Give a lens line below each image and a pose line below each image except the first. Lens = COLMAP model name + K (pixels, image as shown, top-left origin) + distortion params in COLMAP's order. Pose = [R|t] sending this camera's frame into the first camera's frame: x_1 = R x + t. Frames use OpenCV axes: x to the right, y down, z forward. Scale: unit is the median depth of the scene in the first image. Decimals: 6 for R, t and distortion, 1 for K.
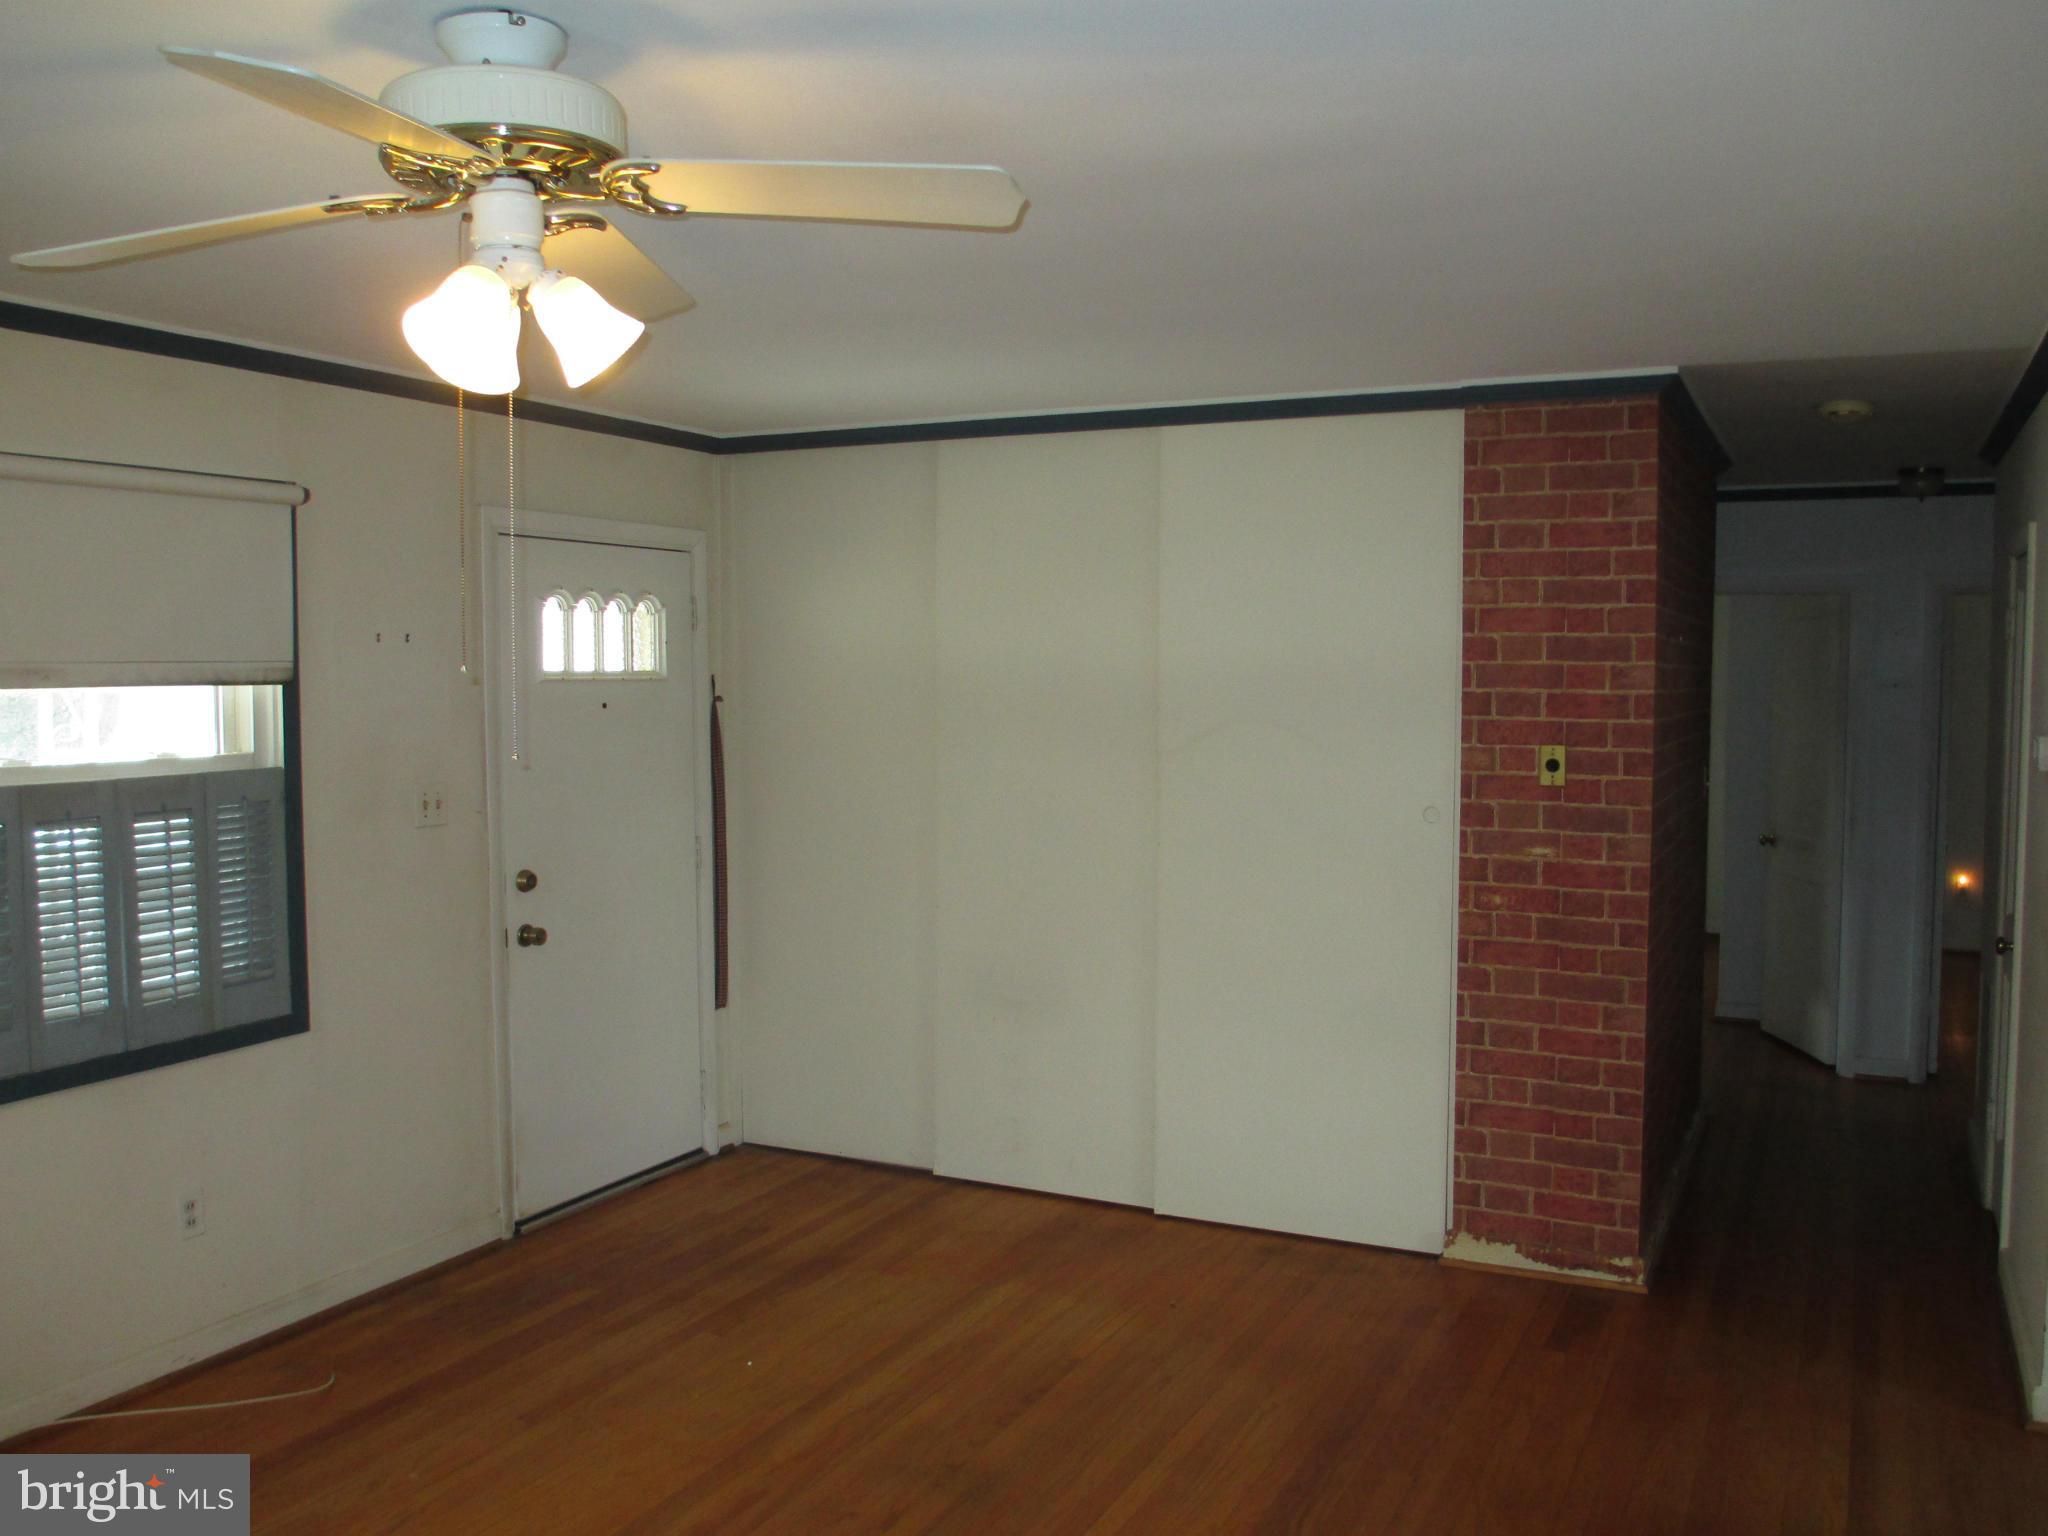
lens RADIAL K [[1692.7, 0, 1024.0], [0, 1692.7, 768.0], [0, 0, 1]] dist [-0.055051, 0.010699]
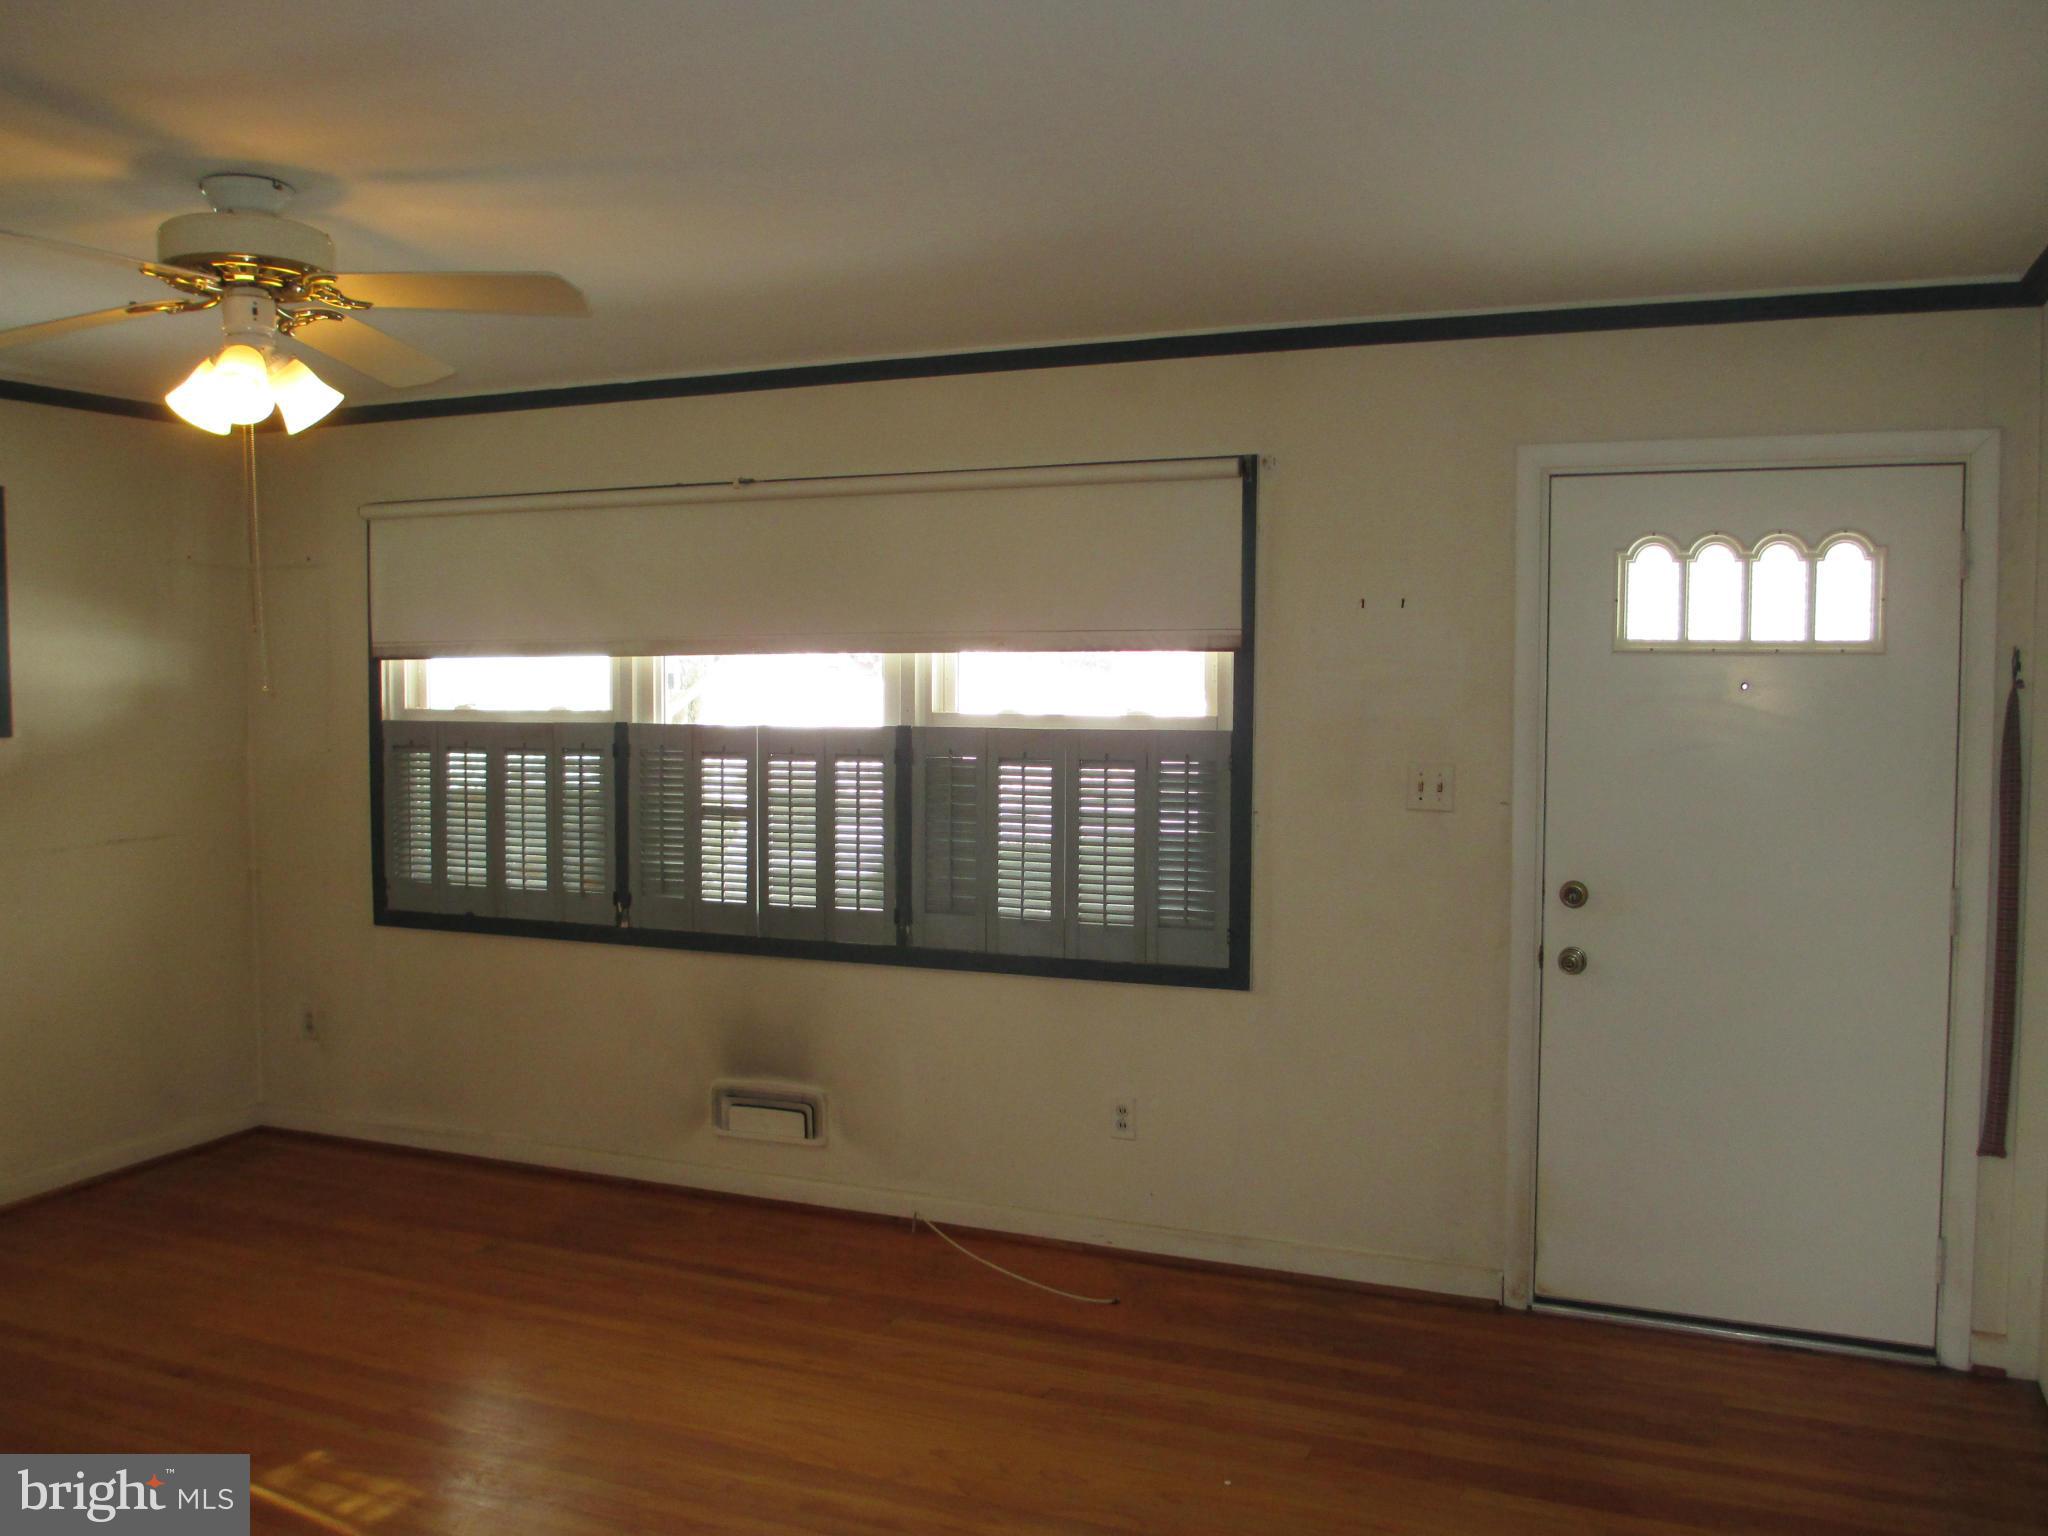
lens RADIAL K [[1841.9, 0, 1024.0], [0, 1841.9, 768.0], [0, 0, 1]] dist [-0.016721, -0.012000]
pose [[0.058430, 0.082707, -0.994860, 0.610076], [-0.052343, 0.995445, 0.079681, -0.055000], [0.996918, 0.047418, 0.062493, 0.714490]]
